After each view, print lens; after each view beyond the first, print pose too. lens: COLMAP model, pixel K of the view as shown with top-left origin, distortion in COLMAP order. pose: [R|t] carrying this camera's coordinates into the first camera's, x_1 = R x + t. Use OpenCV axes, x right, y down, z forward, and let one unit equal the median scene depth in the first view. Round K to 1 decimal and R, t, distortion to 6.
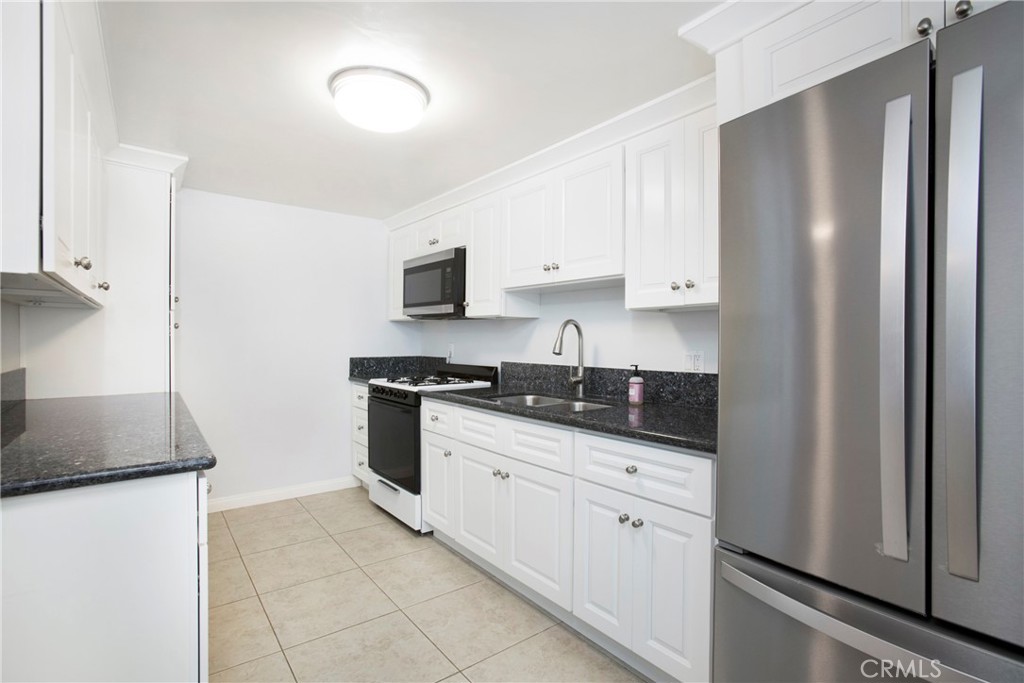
lens RADIAL K [[479.0, 0, 515.2], [0, 479.0, 339.9], [0, 0, 1]] dist [-0.004431, -0.002684]
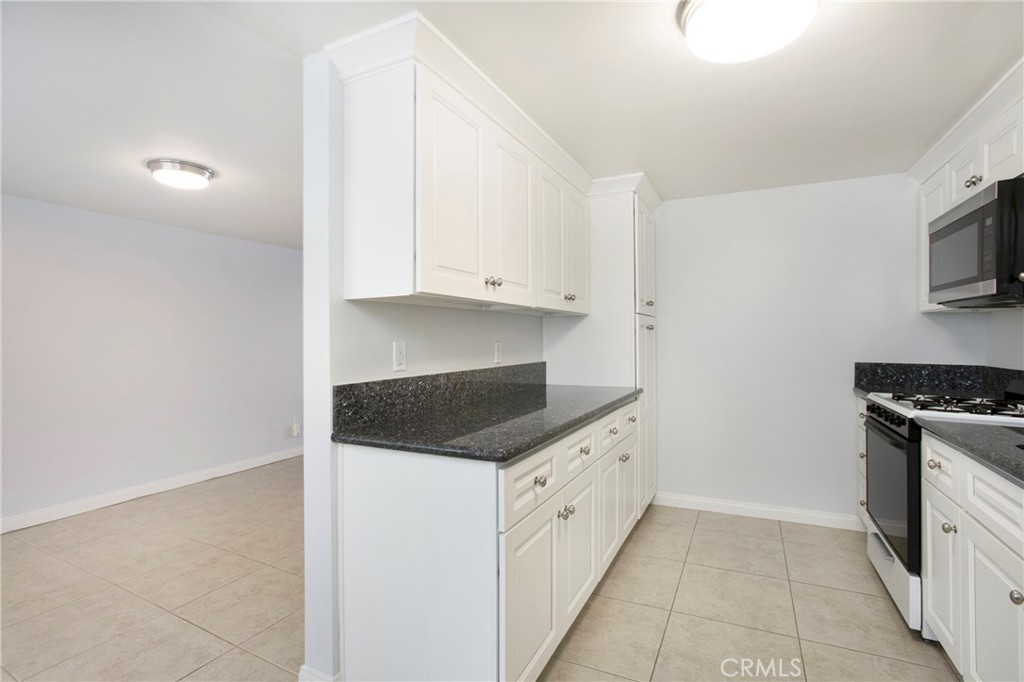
lens RADIAL K [[479.0, 0, 518.1], [0, 479.0, 338.9], [0, 0, 1]] dist [-0.004431, -0.002684]
pose [[0.463971, -0.008502, -0.885809, 0.121076], [0.004937, 0.999963, -0.007012, 0.001335], [0.885836, -0.001119, 0.463996, 0.213055]]
